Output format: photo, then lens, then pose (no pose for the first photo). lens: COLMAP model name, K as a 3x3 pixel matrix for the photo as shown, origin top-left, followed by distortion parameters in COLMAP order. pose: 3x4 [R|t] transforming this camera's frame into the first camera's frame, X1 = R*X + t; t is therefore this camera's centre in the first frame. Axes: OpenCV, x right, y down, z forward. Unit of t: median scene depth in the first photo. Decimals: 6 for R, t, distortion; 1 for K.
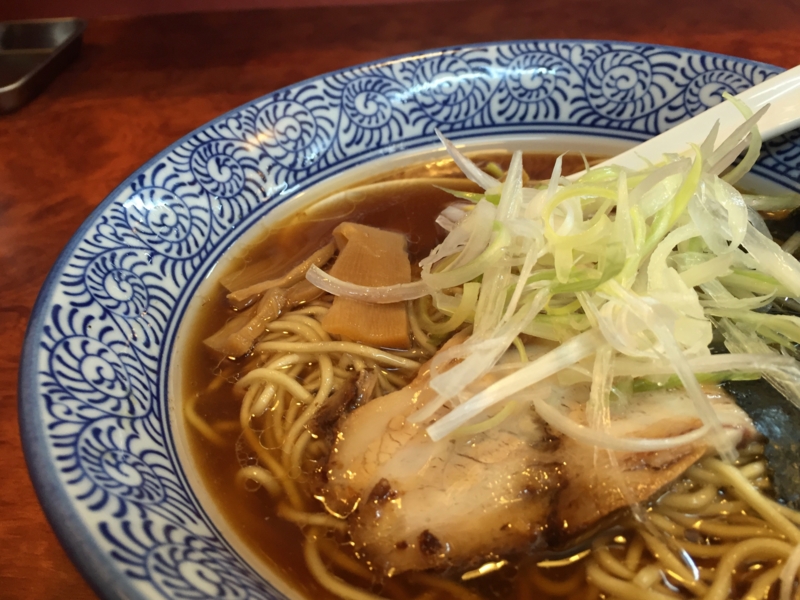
lens RADIAL K [[713.1, 0, 400.0], [0, 713.1, 300.0], [0, 0, 1]] dist [0.090594, -0.157181]
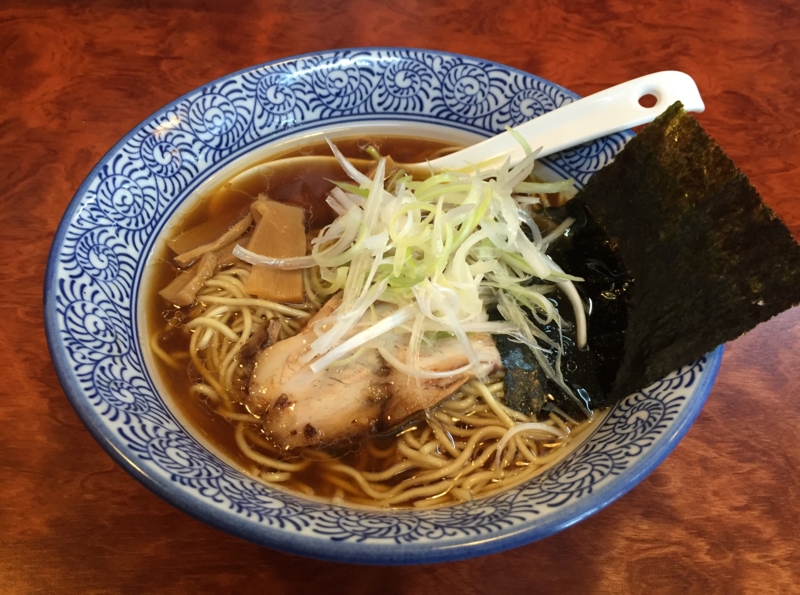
lens RADIAL K [[649.8, 0, 400.0], [0, 649.8, 297.5], [0, 0, 1]] dist [0.041032, -0.017788]
pose [[0.990621, 0.011583, 0.136146, 0.025016], [-0.035533, 0.983957, 0.174833, -0.168346], [-0.131936, -0.178031, 0.975140, -0.323262]]
